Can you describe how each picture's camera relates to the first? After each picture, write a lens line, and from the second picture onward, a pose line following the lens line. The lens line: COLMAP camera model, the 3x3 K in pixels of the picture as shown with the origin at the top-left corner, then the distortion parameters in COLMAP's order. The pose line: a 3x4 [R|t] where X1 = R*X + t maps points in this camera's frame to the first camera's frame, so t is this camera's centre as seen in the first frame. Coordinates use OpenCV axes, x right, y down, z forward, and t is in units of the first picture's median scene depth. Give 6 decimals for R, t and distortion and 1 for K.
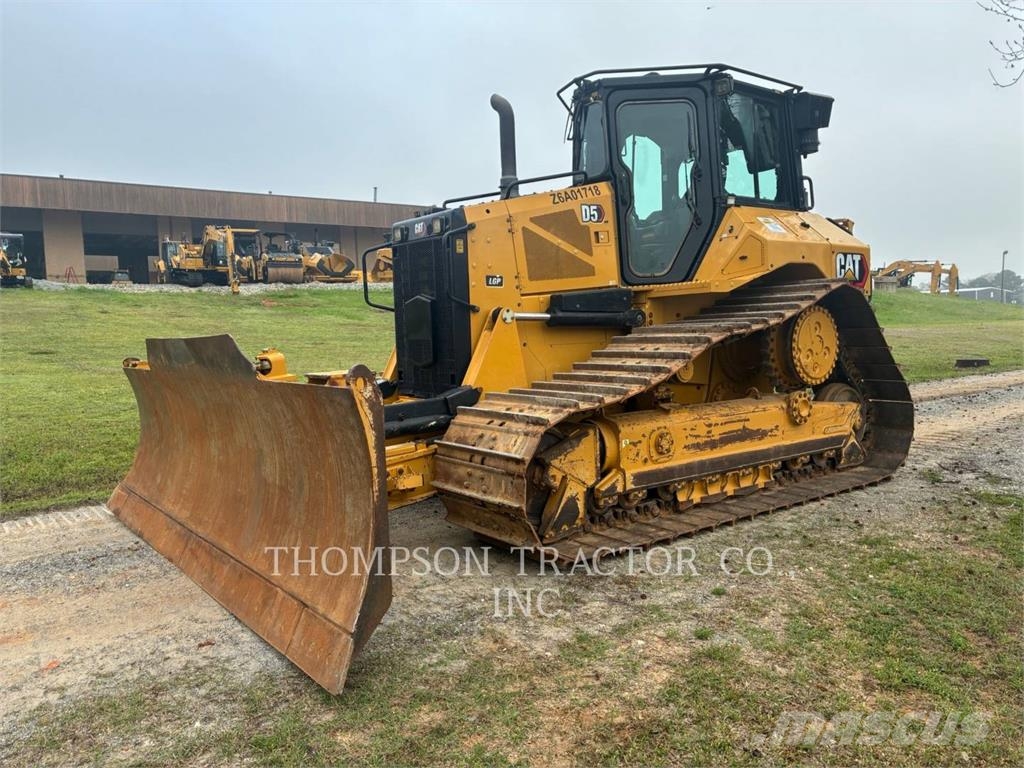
lens RADIAL K [[779.0, 0, 517.6], [0, 779.0, 383.2], [0, 0, 1]] dist [0.055507, -0.079345]
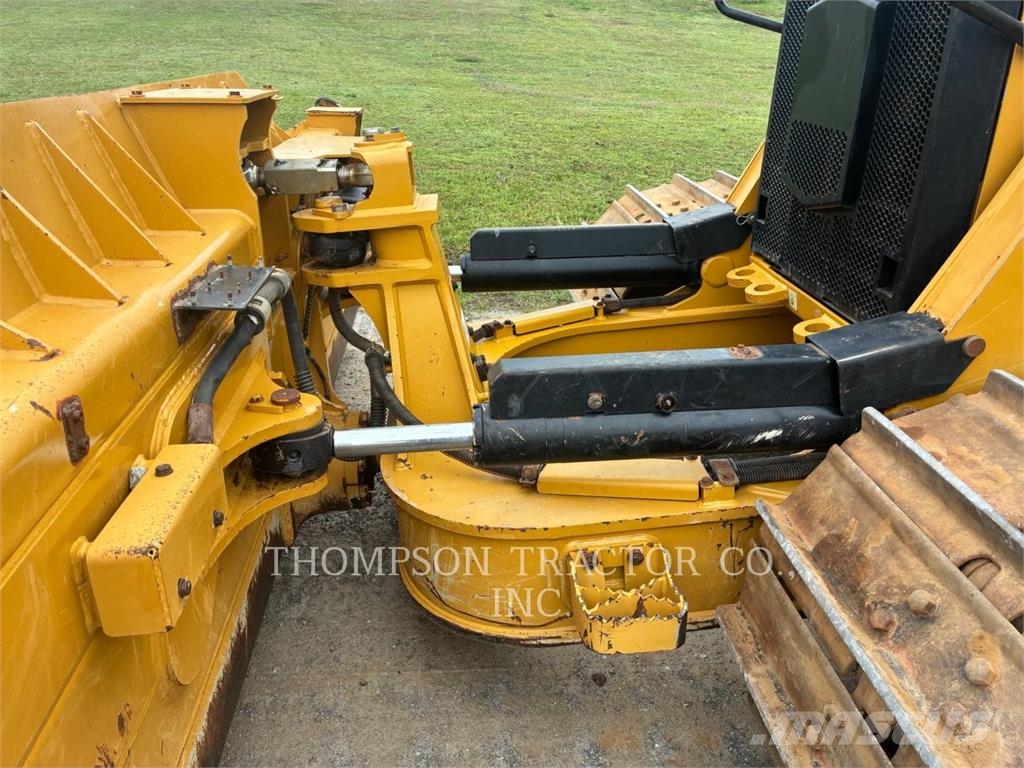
lens RADIAL K [[779.0, 0, 517.6], [0, 779.0, 383.2], [0, 0, 1]] dist [0.055507, -0.079345]
pose [[0.843902, 0.257932, -0.470425, -0.044811], [-0.086735, 0.930904, 0.354817, -0.059965], [0.529439, -0.258629, 0.807964, 0.603386]]
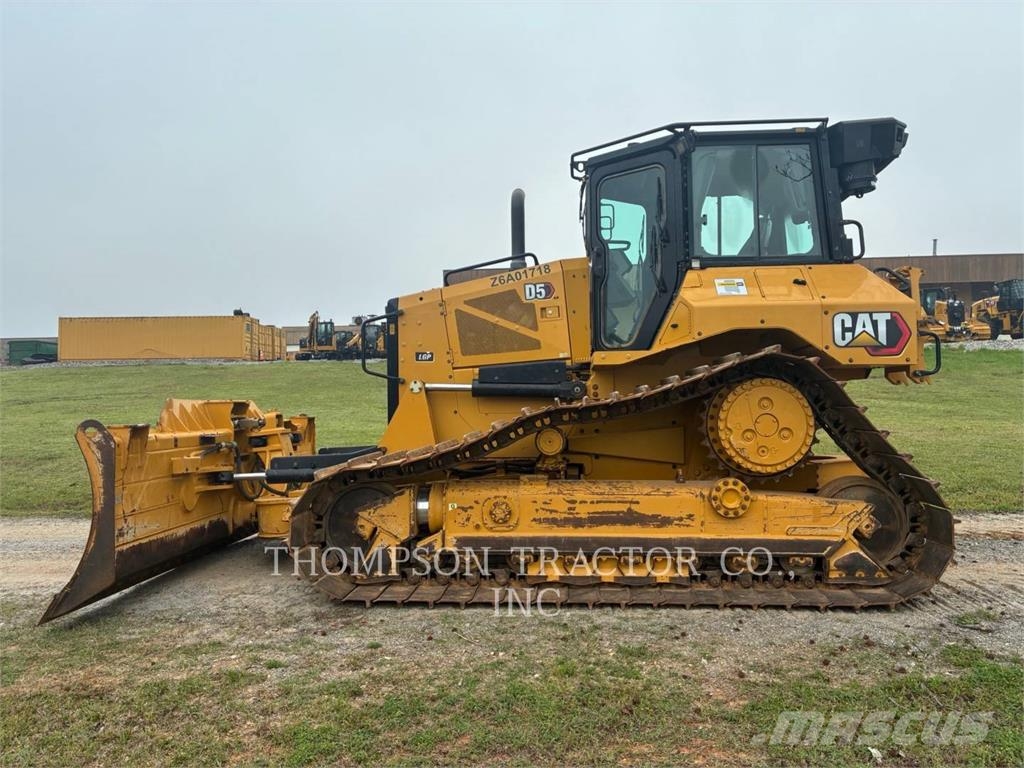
lens RADIAL K [[734.6, 0, 512.0], [0, 734.6, 384.0], [0, 0, 1]] dist [0.158995, -0.418792]
pose [[0.760780, 0.007251, -0.648970, 0.744596], [-0.060778, 0.996339, -0.060117, -0.030262], [0.646158, 0.085179, 0.758436, 0.236457]]
